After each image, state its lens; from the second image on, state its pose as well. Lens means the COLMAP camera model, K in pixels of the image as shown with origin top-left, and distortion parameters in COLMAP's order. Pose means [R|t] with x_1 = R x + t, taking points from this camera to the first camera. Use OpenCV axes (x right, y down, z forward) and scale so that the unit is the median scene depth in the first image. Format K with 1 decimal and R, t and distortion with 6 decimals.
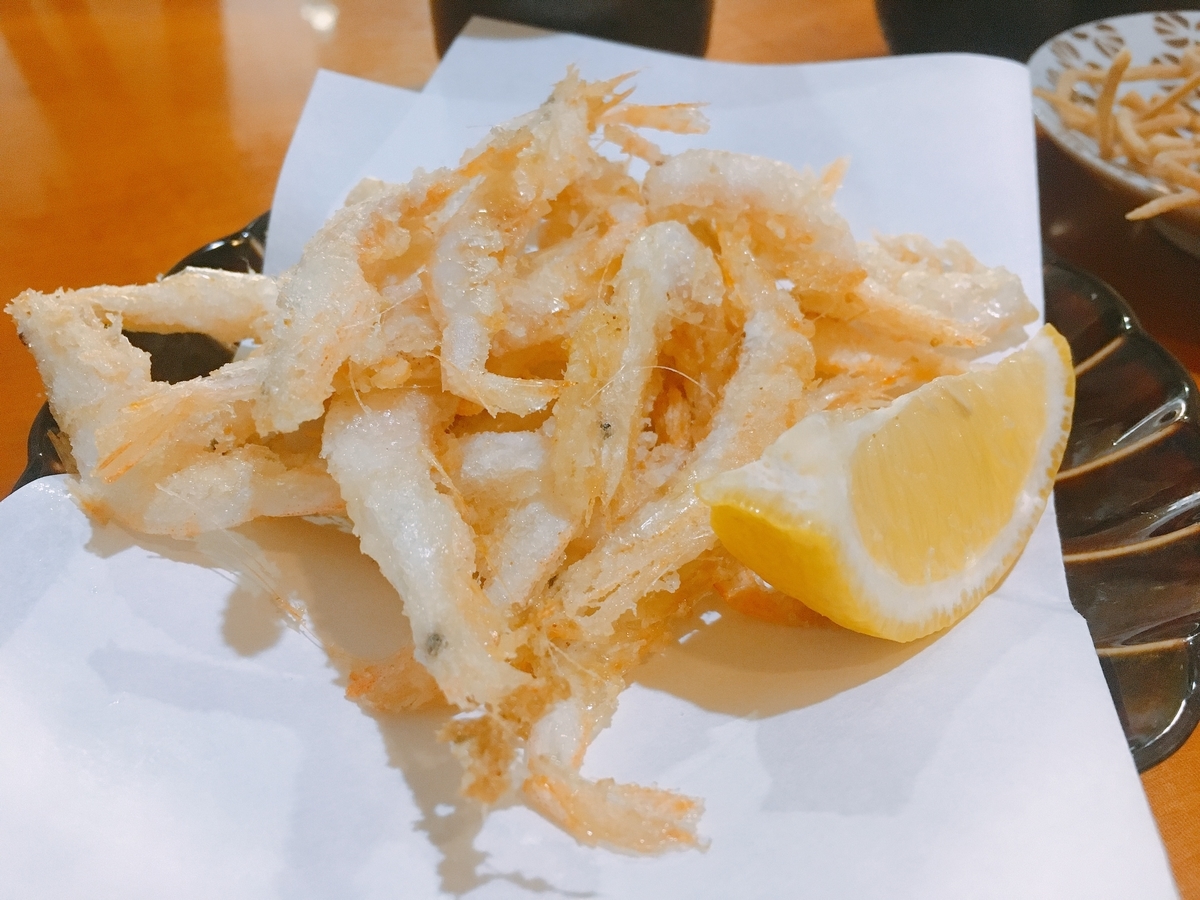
lens RADIAL K [[1023.1, 0, 600.0], [0, 1023.1, 450.0], [0, 0, 1]] dist [0.009775, 0.059168]
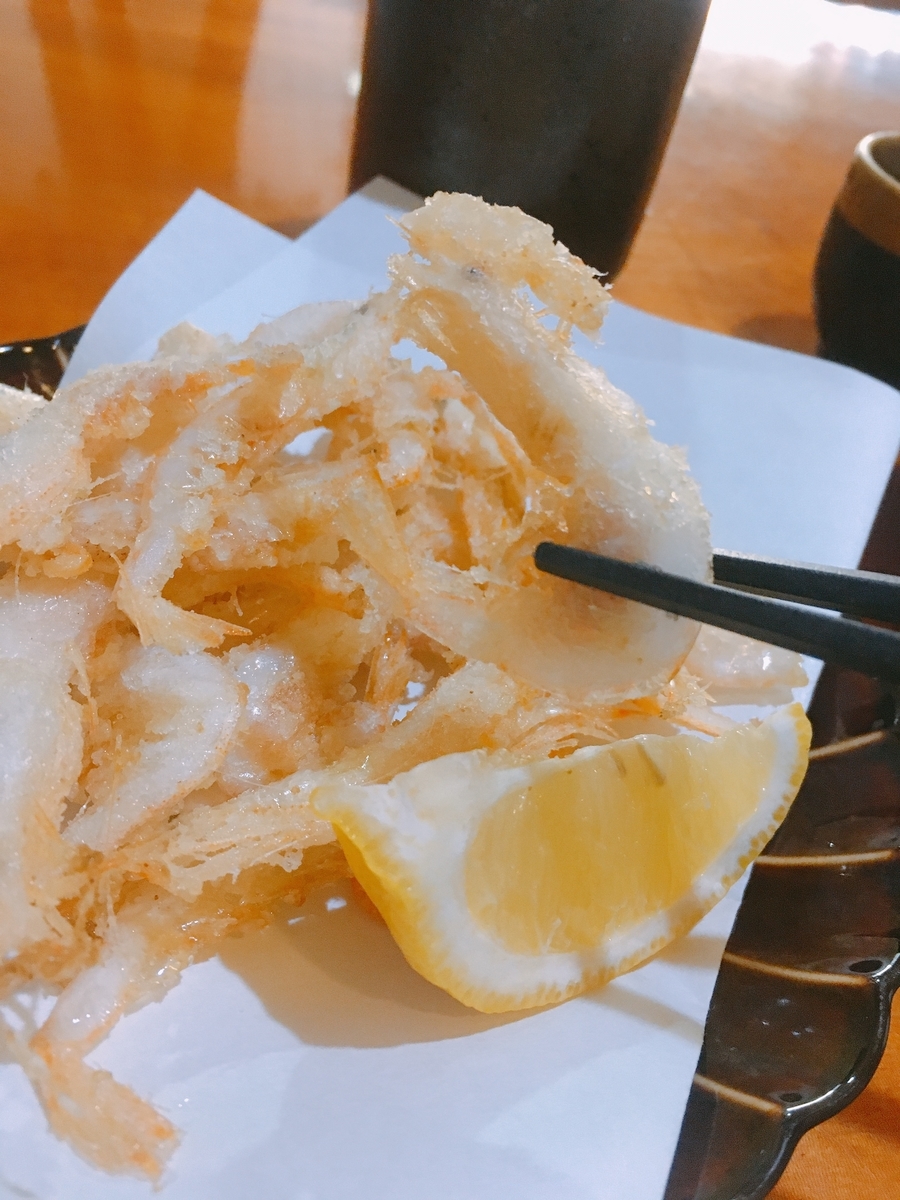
lens RADIAL K [[1009.9, 0, 449.9], [0, 1009.9, 578.9], [0, 0, 1]] dist [0.007356, 0.006318]
pose [[0.951566, 0.300722, -0.063937, 0.185740], [-0.298893, 0.953581, 0.036688, -0.189749], [0.072002, -0.015801, 0.997279, 0.087958]]
